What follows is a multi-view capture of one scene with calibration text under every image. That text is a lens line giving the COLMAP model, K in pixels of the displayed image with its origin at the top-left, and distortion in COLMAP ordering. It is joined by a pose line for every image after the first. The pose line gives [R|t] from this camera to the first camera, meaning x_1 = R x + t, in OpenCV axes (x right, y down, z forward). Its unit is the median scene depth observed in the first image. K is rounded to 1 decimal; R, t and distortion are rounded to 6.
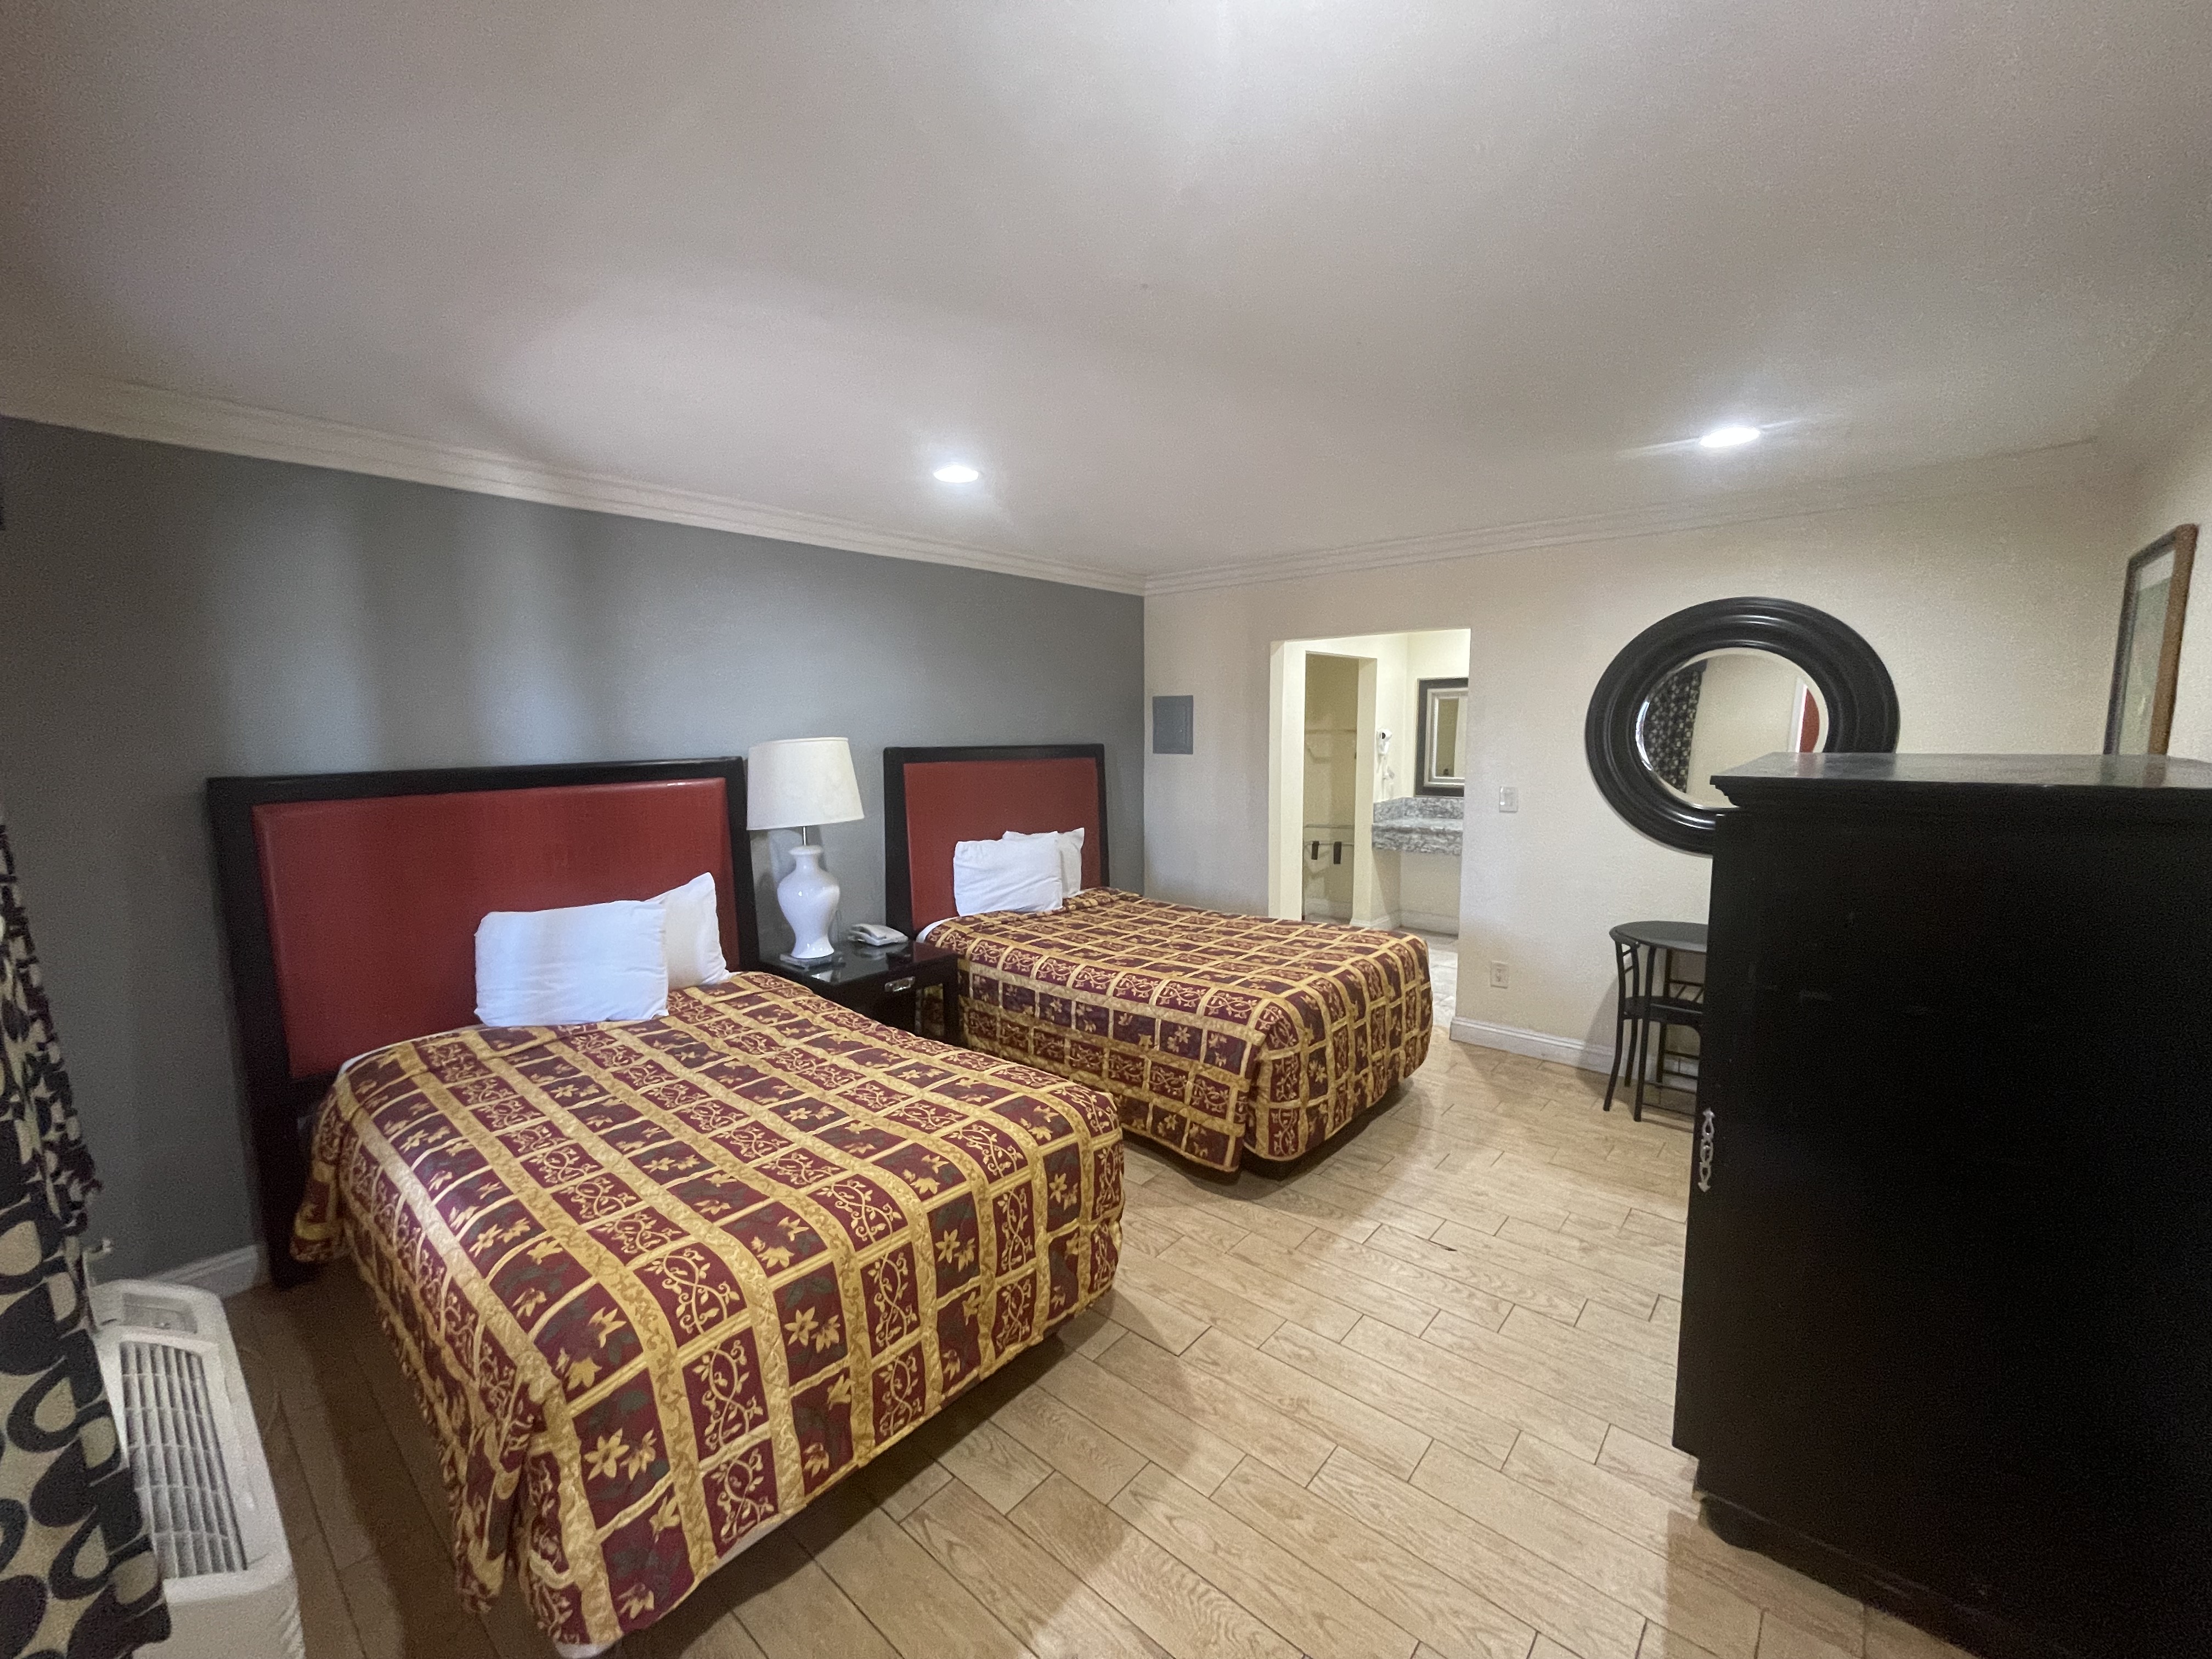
lens RADIAL K [[899.8, 0, 1103.8], [0, 899.8, 839.9], [0, 0, 1]] dist [0.000344, -0.000032]
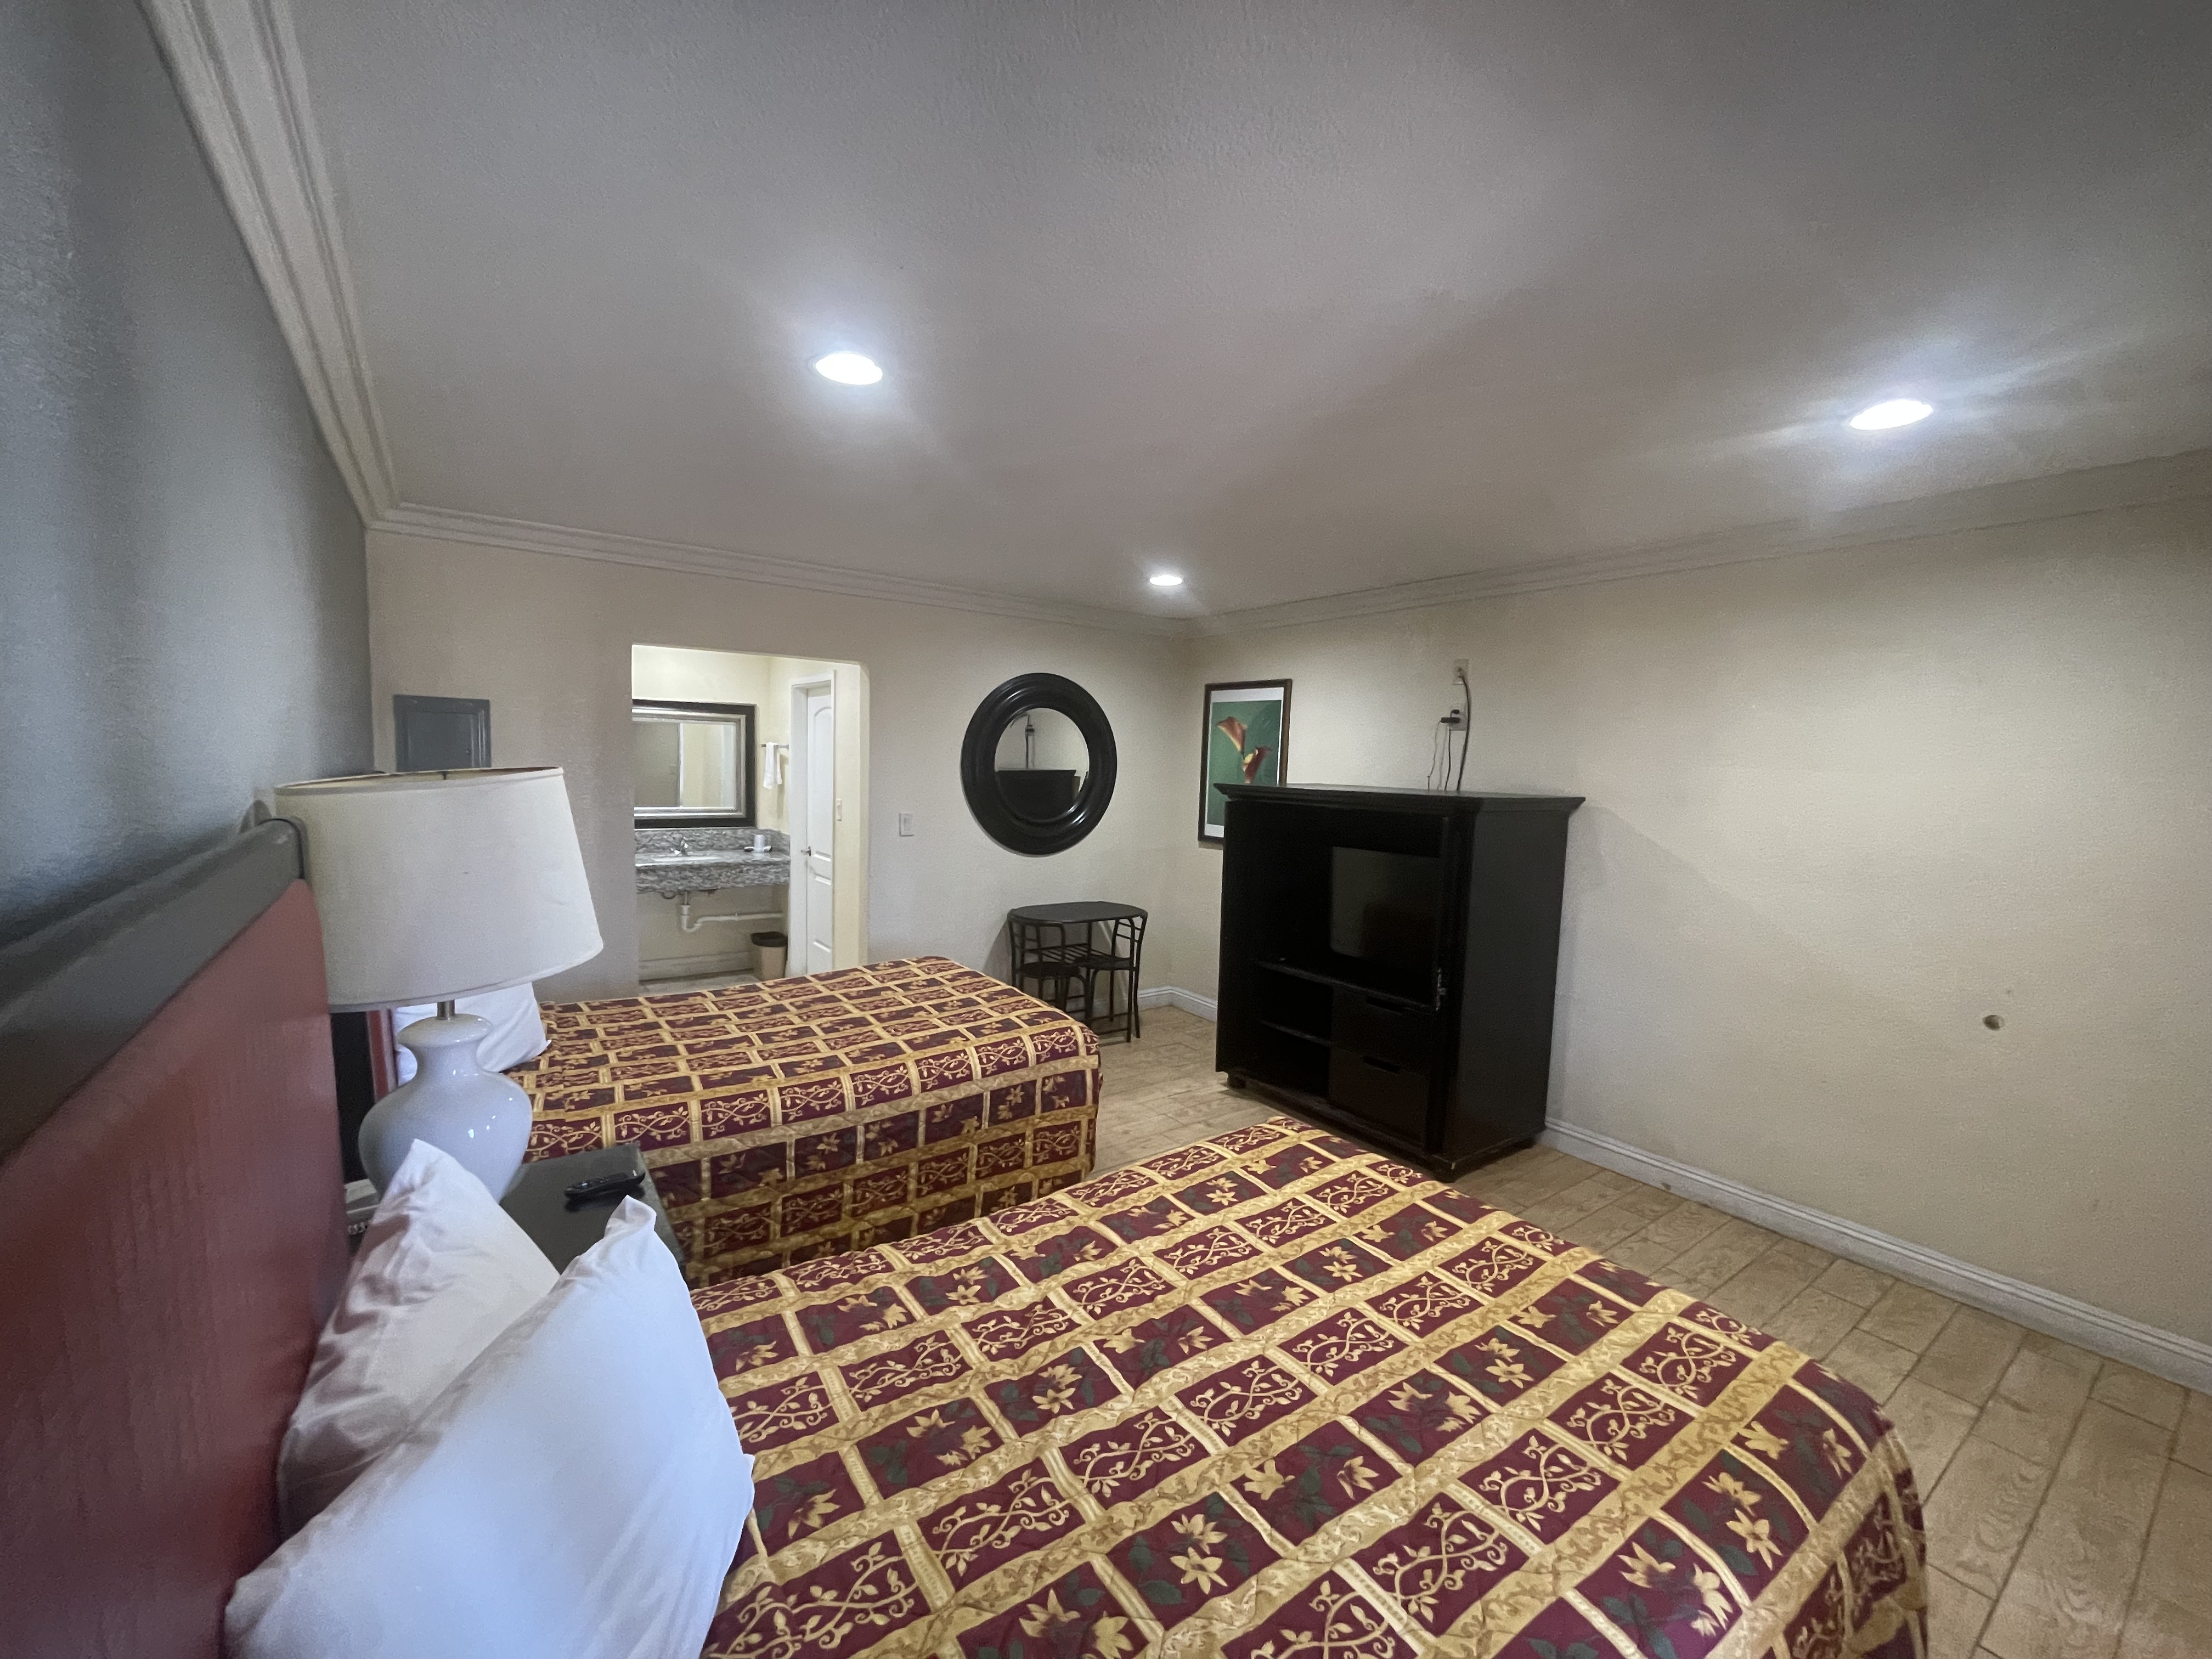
lens RADIAL K [[892.6, 0, 1106.0], [0, 892.6, 829.5], [0, 0, 1]] dist [0.014980, 0.000110]
pose [[0.230948, -0.062798, 0.970938, -0.743137], [0.092150, 0.994841, 0.042425, -0.081891], [-0.968593, 0.079674, 0.235543, 0.660870]]
